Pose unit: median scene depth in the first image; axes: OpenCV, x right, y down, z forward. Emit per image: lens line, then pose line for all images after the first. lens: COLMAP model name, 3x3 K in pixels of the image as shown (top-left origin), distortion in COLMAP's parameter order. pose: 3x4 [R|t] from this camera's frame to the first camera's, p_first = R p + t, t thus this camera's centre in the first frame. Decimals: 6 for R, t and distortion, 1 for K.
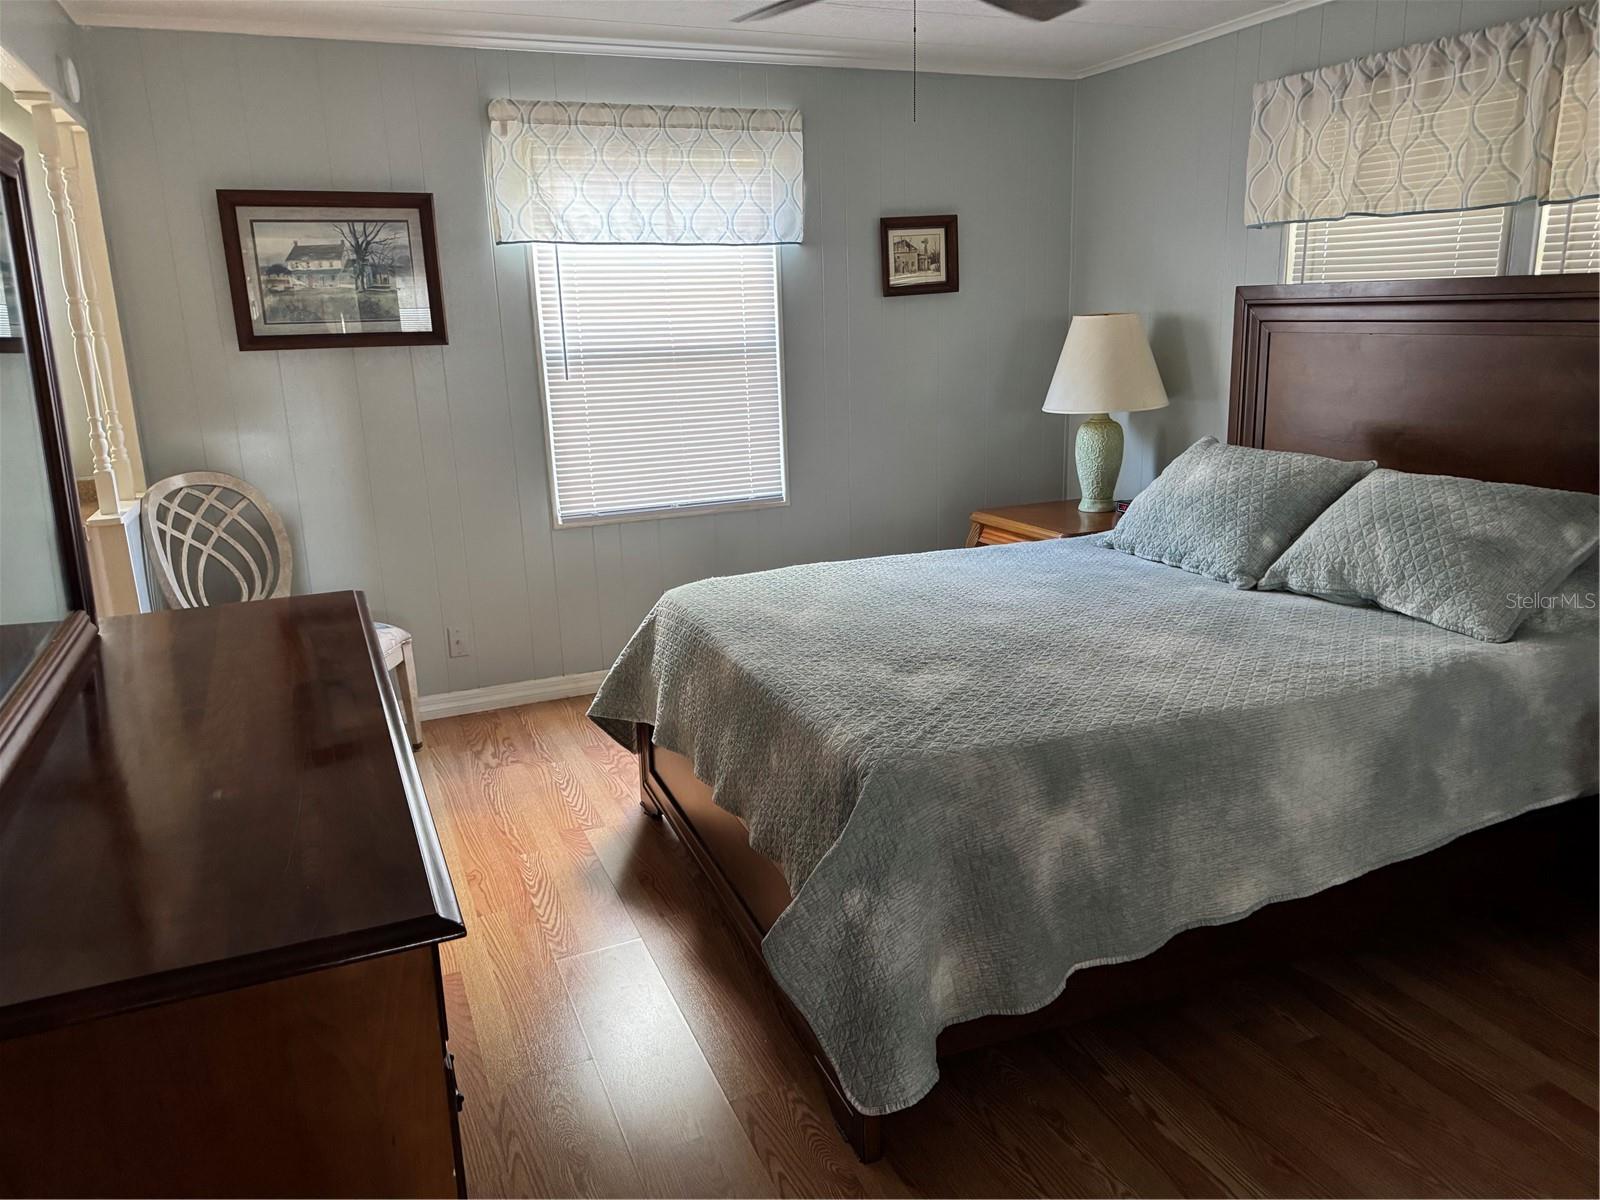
lens RADIAL K [[1150.2, 0, 800.0], [0, 1150.2, 600.0], [0, 0, 1]] dist [0.033971, -0.039364]
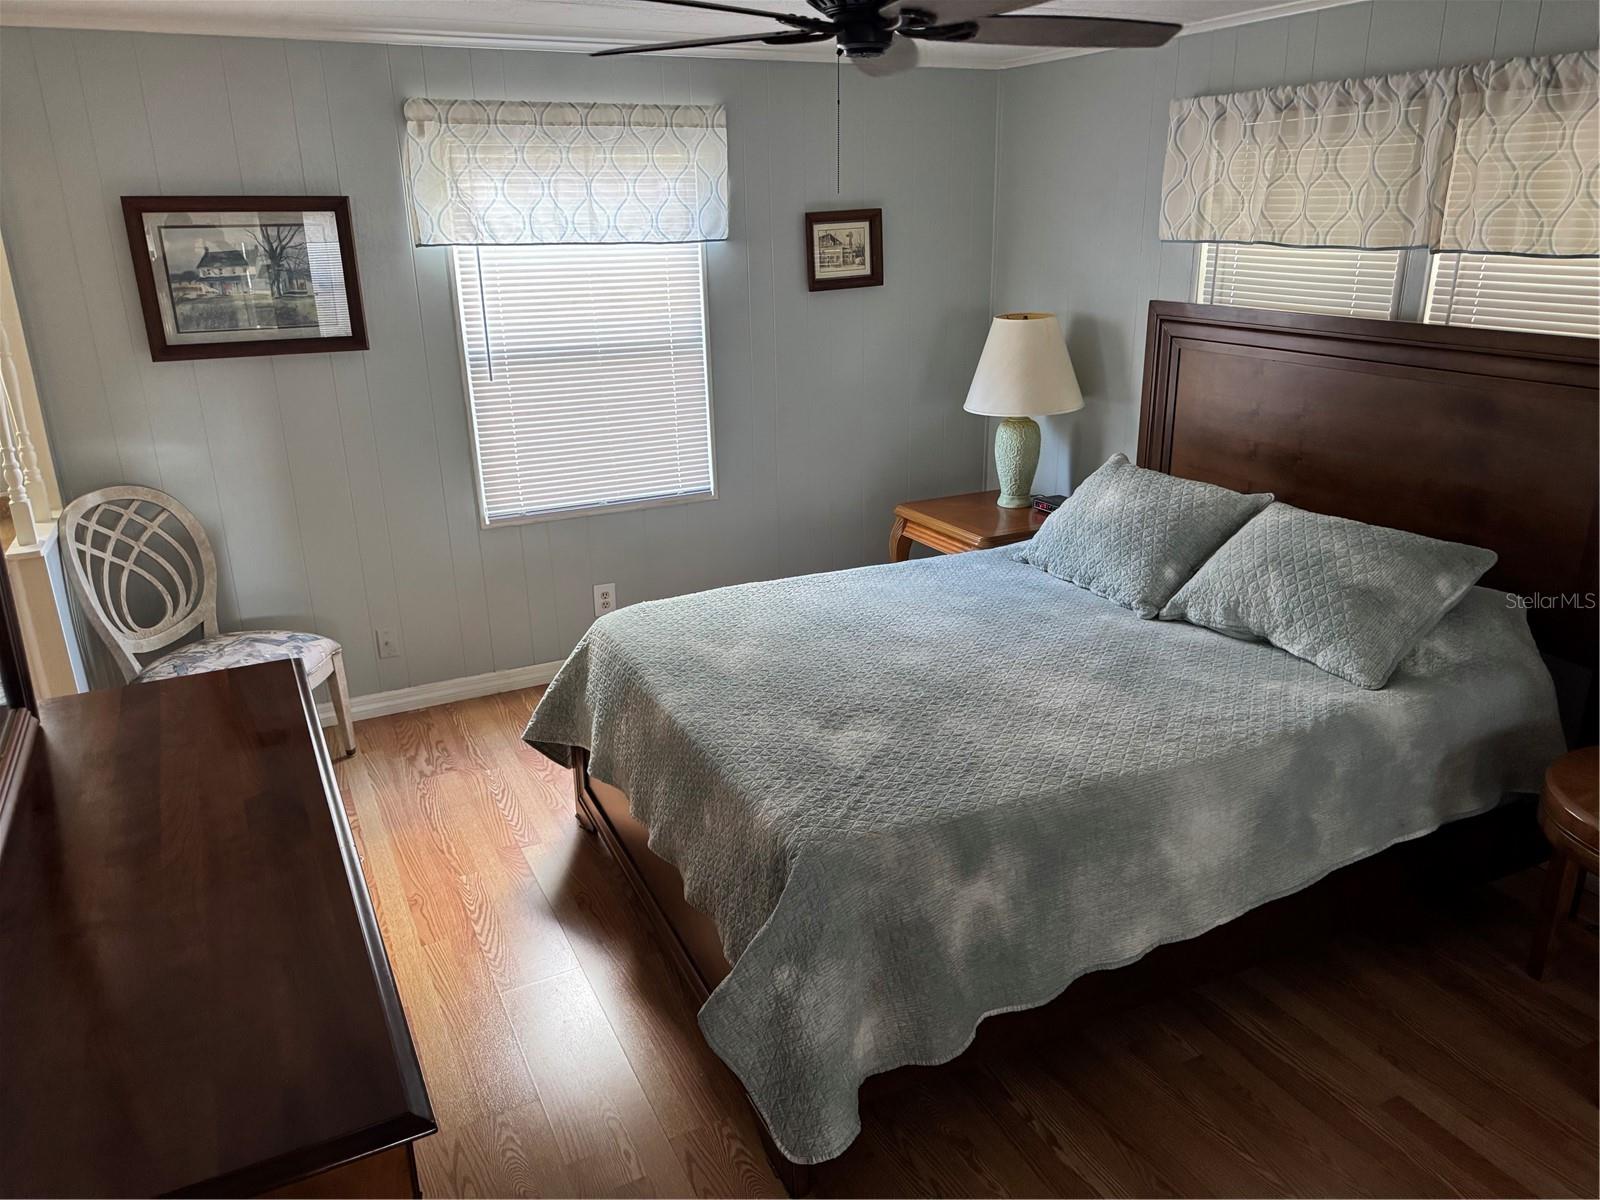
lens RADIAL K [[1152.8, 0, 799.4], [0, 1152.8, 603.9], [0, 0, 1]] dist [0.048789, -0.070753]
pose [[0.997925, -0.007540, 0.063947, -0.003156], [0.002632, 0.997068, 0.076480, -0.102917], [-0.064336, -0.076153, 0.995018, -0.035919]]
